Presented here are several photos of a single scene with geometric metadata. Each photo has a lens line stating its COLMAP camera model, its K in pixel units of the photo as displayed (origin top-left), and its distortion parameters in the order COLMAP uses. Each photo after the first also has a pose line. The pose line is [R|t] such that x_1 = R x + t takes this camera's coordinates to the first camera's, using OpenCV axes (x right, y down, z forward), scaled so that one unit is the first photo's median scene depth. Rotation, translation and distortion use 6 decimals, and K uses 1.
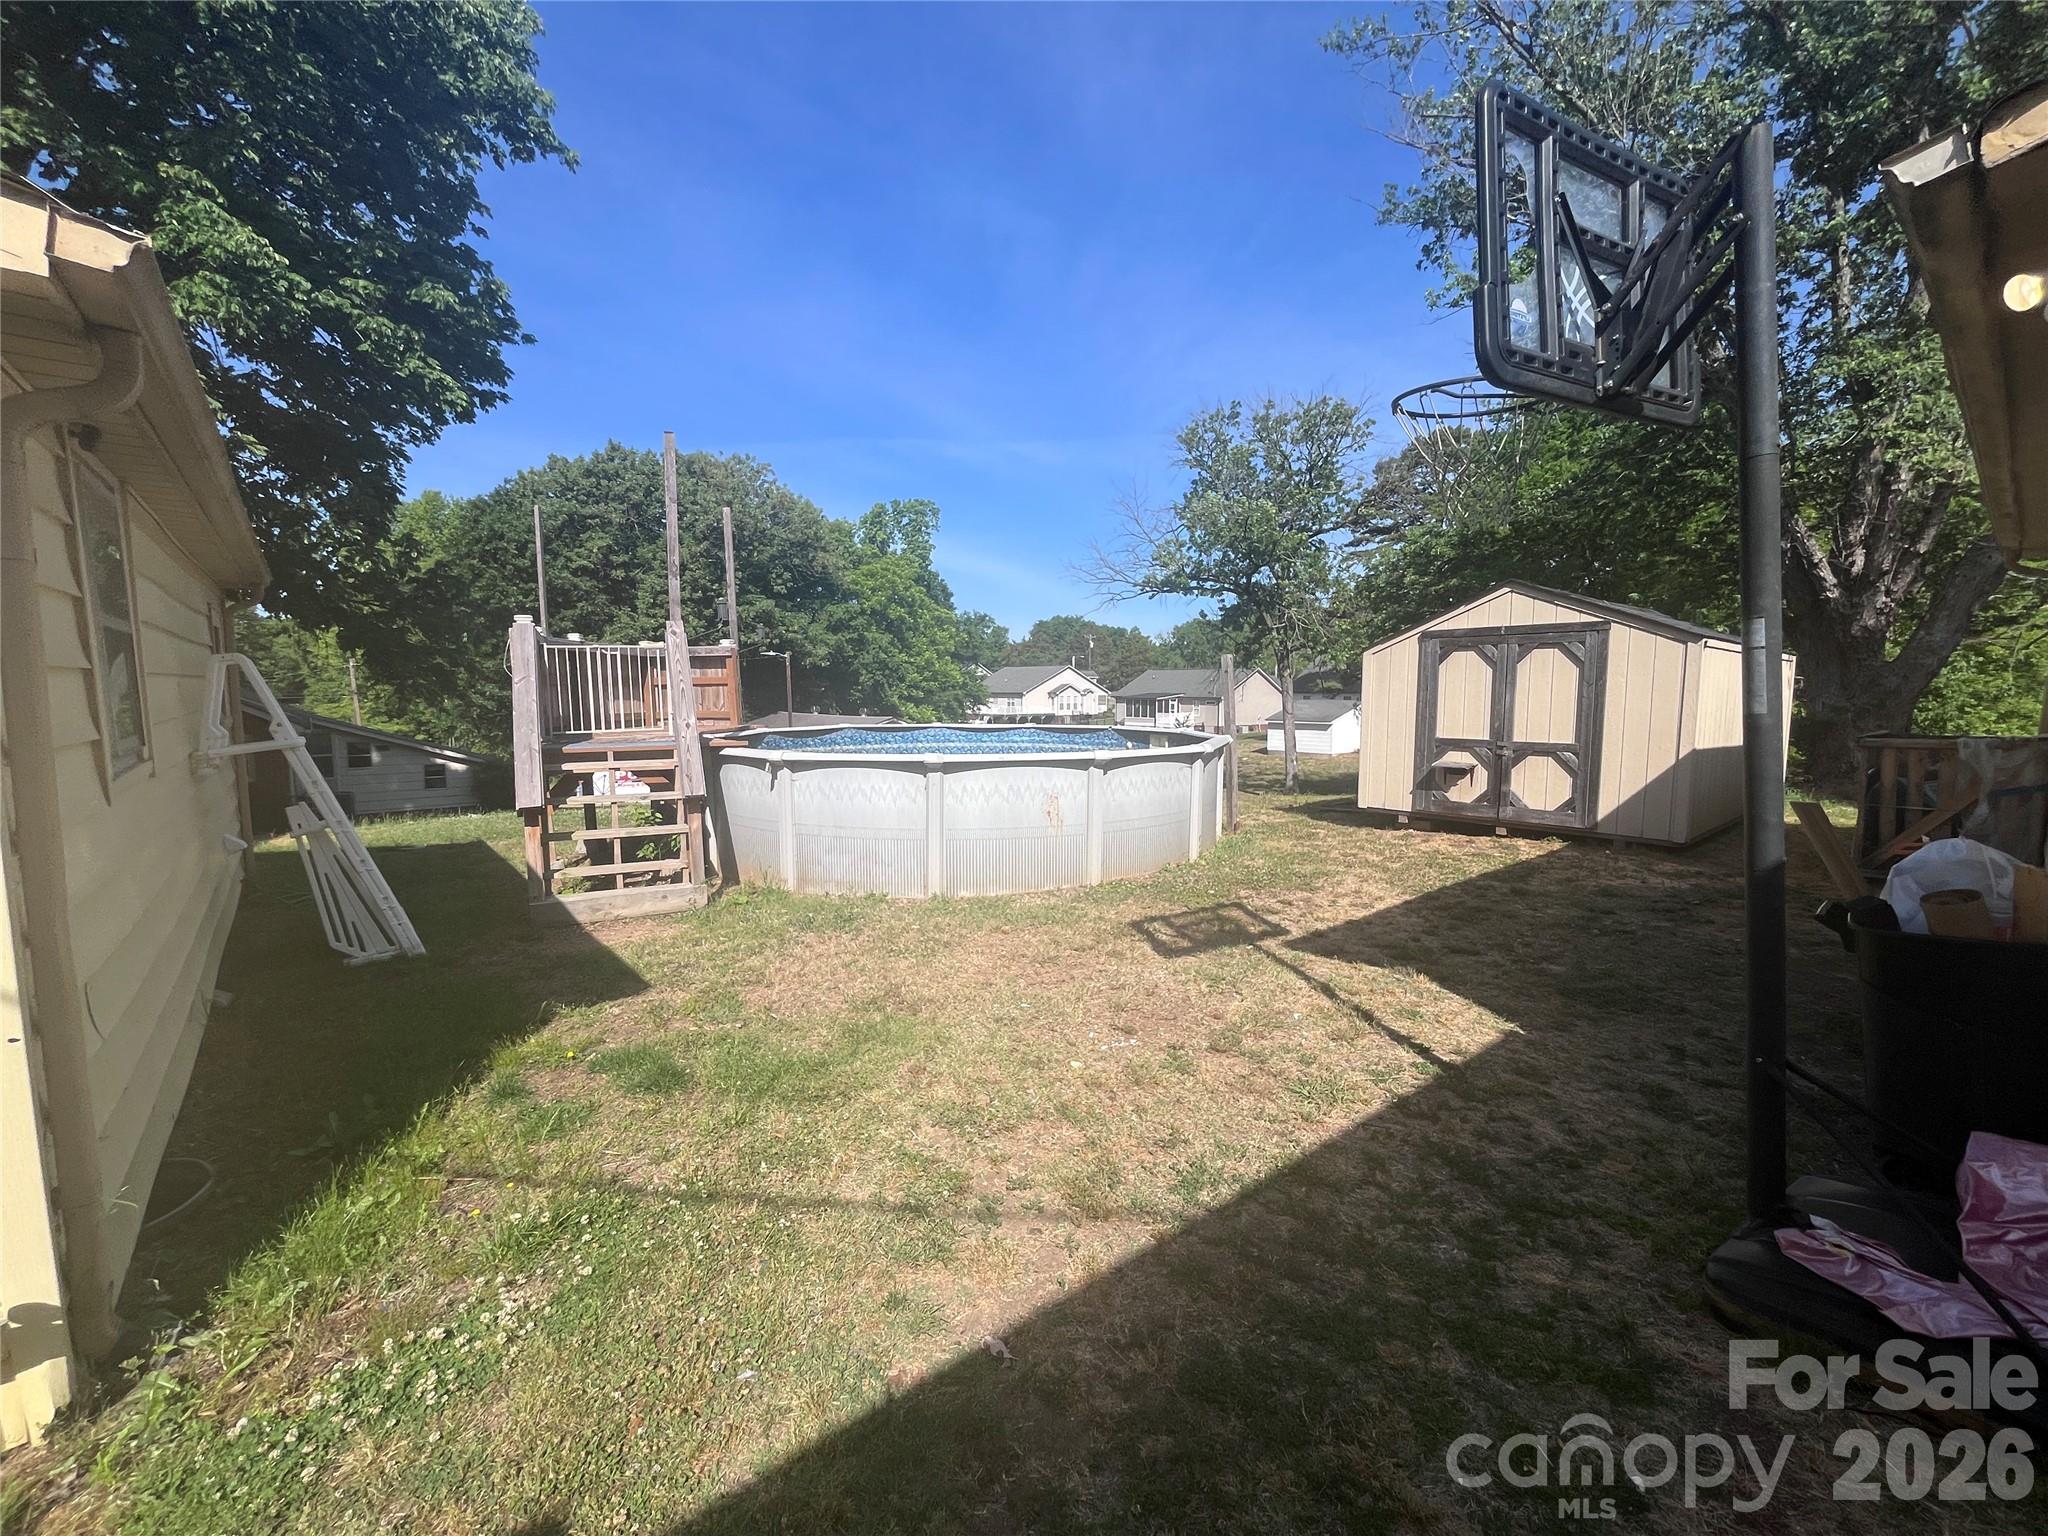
lens RADIAL K [[825.0, 0, 1017.1], [0, 825.0, 765.6], [0, 0, 1]] dist [-0.003245, -0.000410]
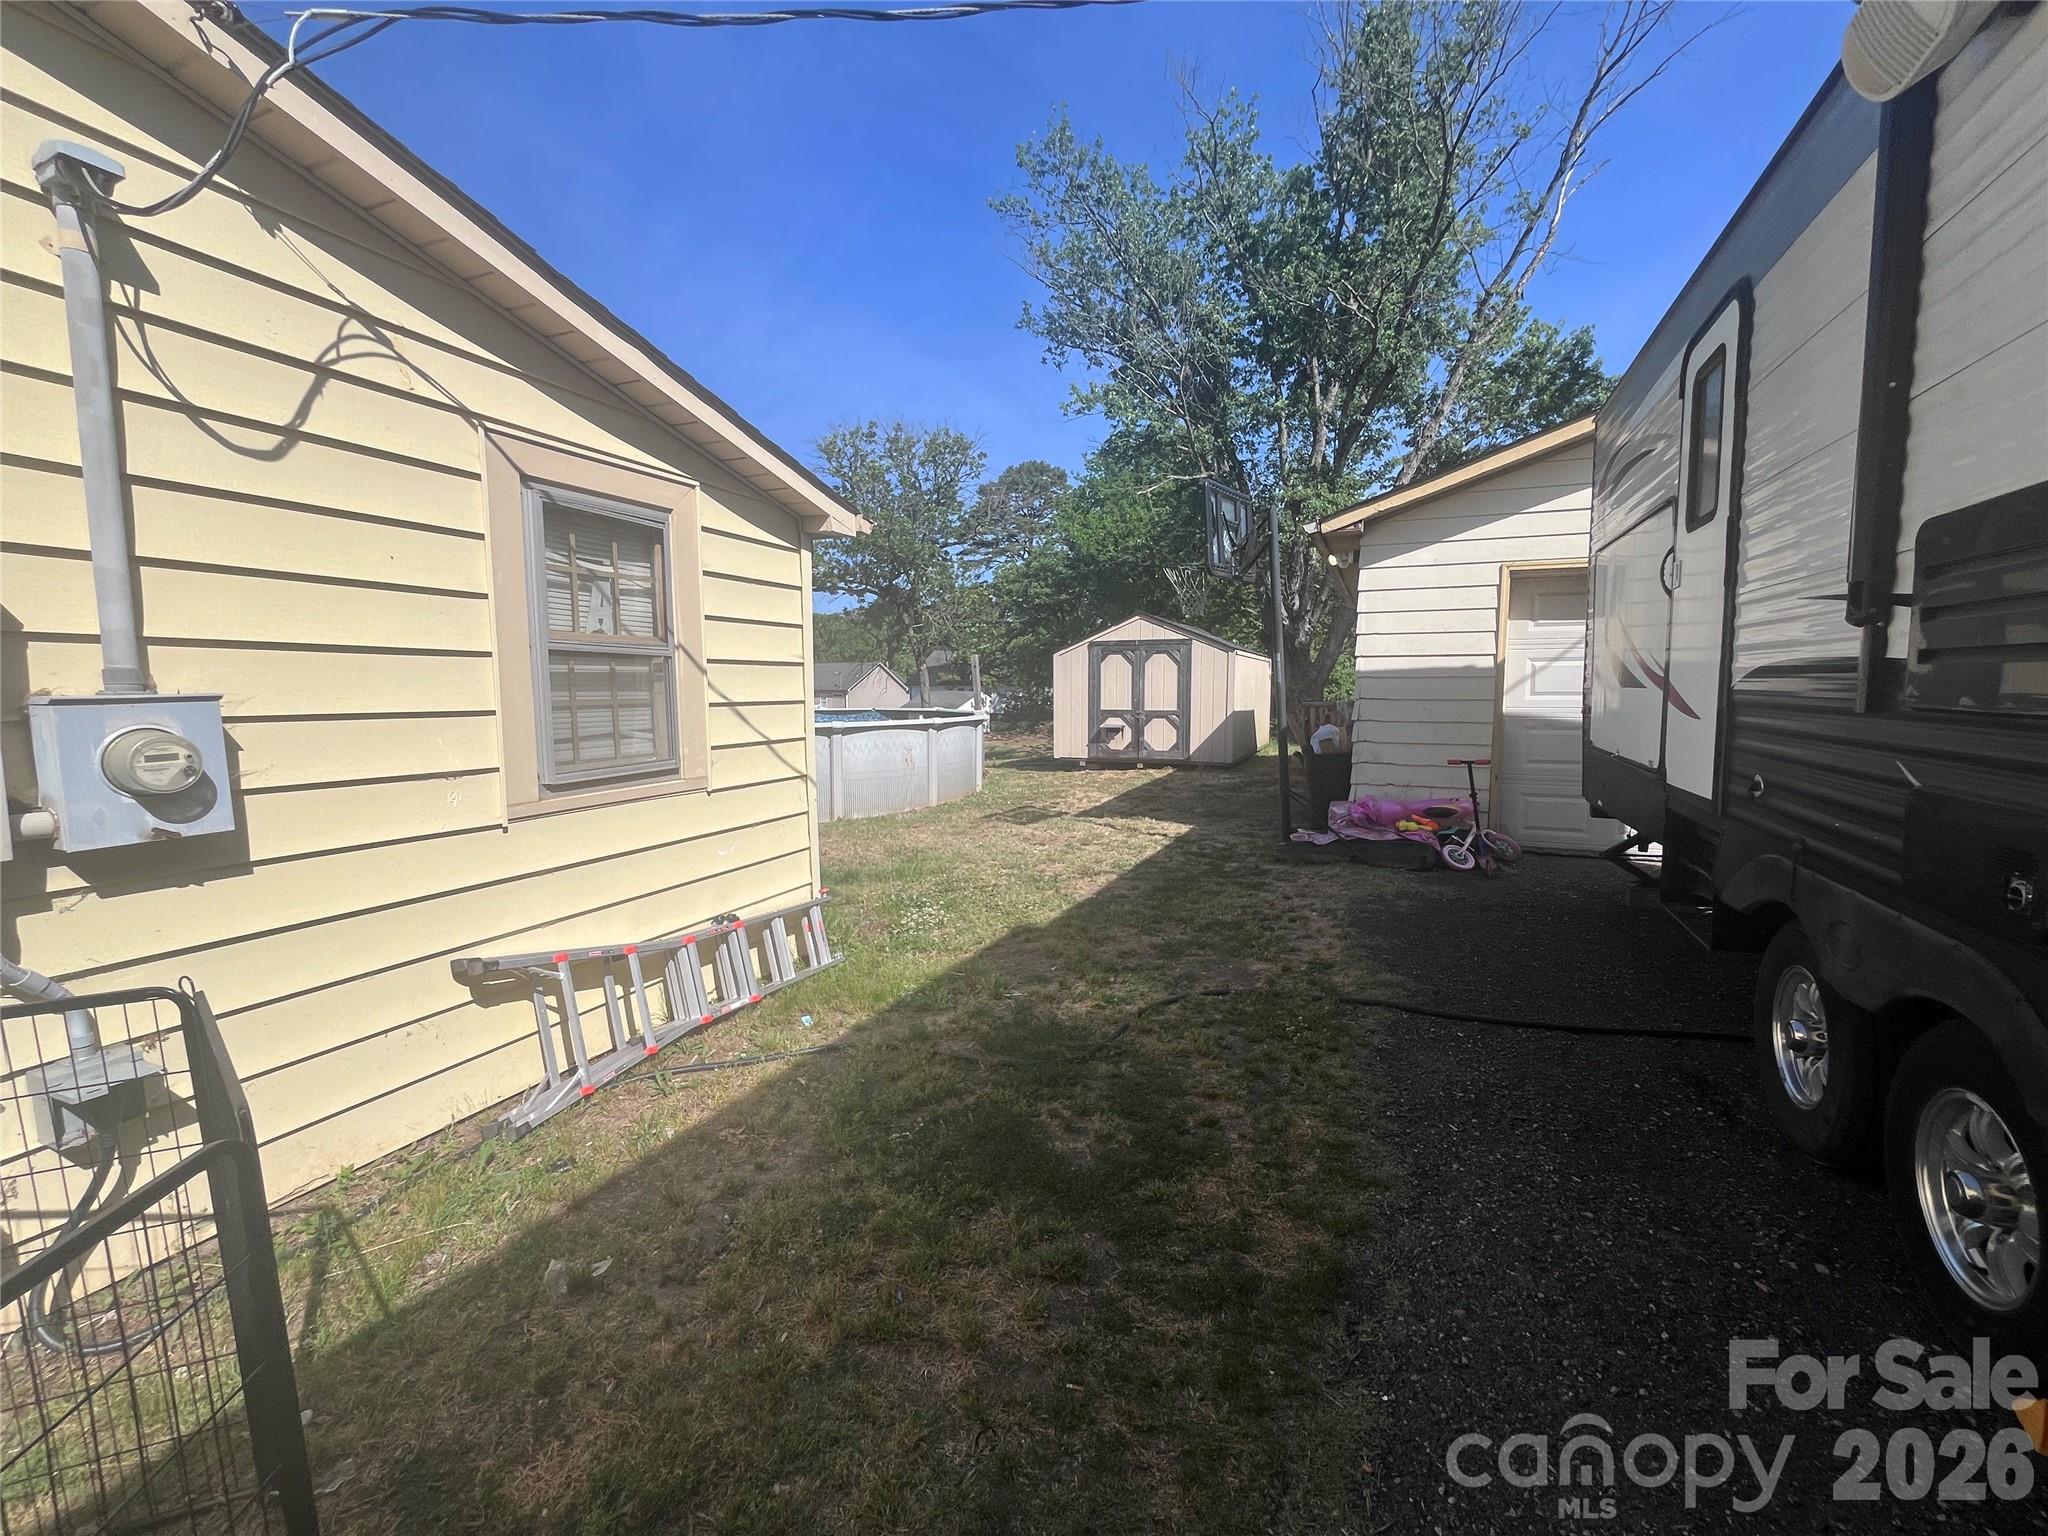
lens RADIAL K [[825.0, 0, 1017.1], [0, 825.0, 765.6], [0, 0, 1]] dist [-0.003245, -0.000410]
pose [[0.892380, -0.047867, 0.448739, -0.335313], [0.044467, 0.998847, 0.018118, 0.036303], [-0.449089, 0.003786, 0.893479, -0.323302]]
